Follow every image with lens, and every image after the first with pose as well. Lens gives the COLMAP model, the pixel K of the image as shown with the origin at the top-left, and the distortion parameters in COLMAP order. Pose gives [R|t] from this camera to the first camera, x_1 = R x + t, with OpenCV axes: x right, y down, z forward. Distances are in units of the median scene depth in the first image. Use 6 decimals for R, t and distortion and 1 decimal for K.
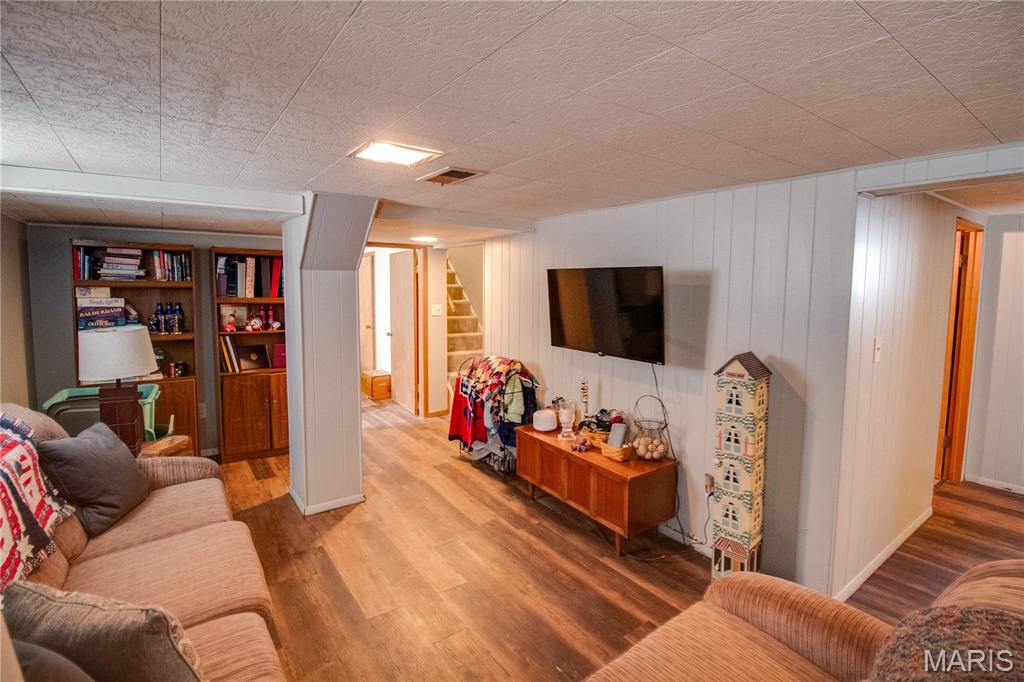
lens RADIAL K [[483.3, 0, 514.9], [0, 483.3, 327.8], [0, 0, 1]] dist [0.001045, -0.012590]
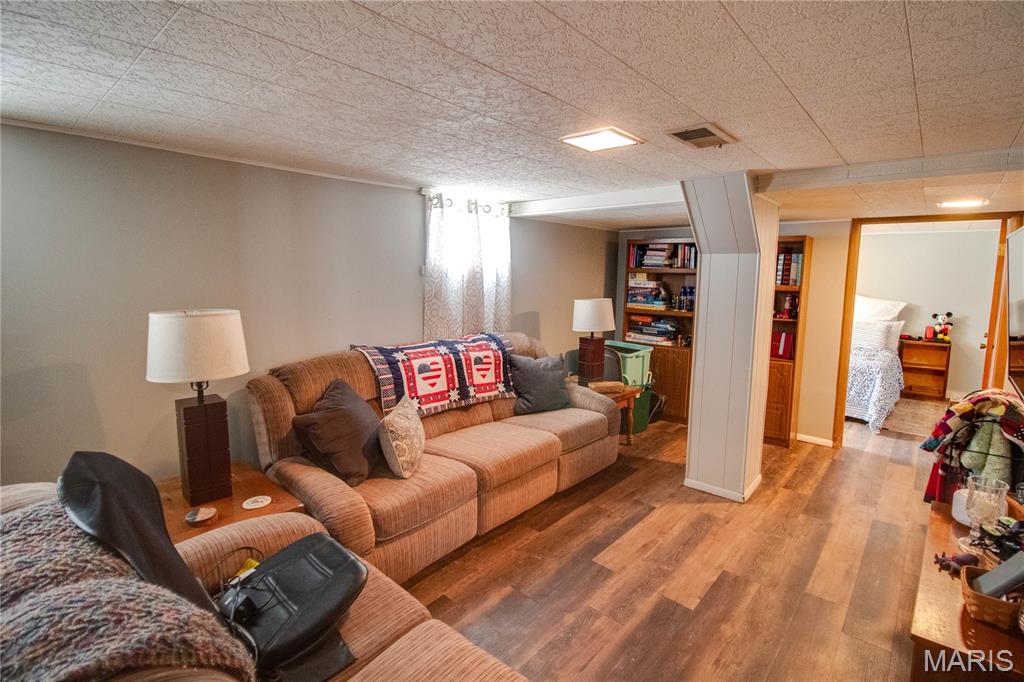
lens RADIAL K [[483.3, 0, 514.9], [0, 483.3, 327.8], [0, 0, 1]] dist [0.001045, -0.012590]
pose [[0.222894, 0.105255, -0.969144, 0.473384], [-0.097878, 0.991547, 0.085177, -0.010743], [0.969917, 0.075873, 0.231312, 0.355313]]
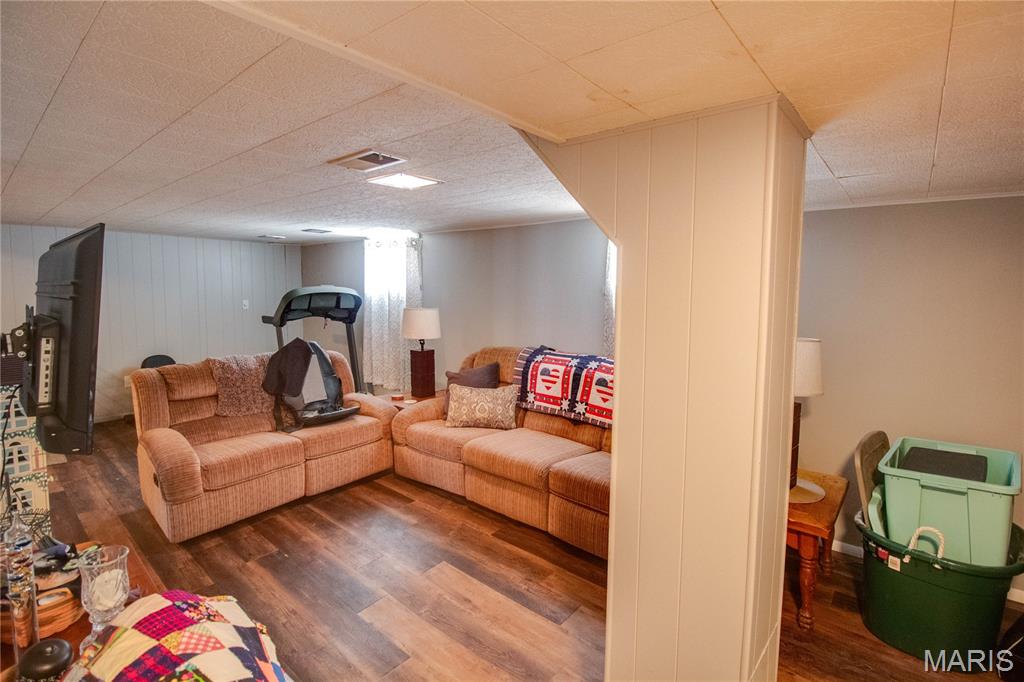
lens RADIAL K [[483.3, 0, 514.9], [0, 483.3, 327.8], [0, 0, 1]] dist [0.001045, -0.012590]
pose [[-0.972650, 0.008607, -0.232118, -0.139840], [-0.031930, 0.984872, 0.170317, -0.119529], [0.230072, 0.173071, -0.957660, 1.423381]]
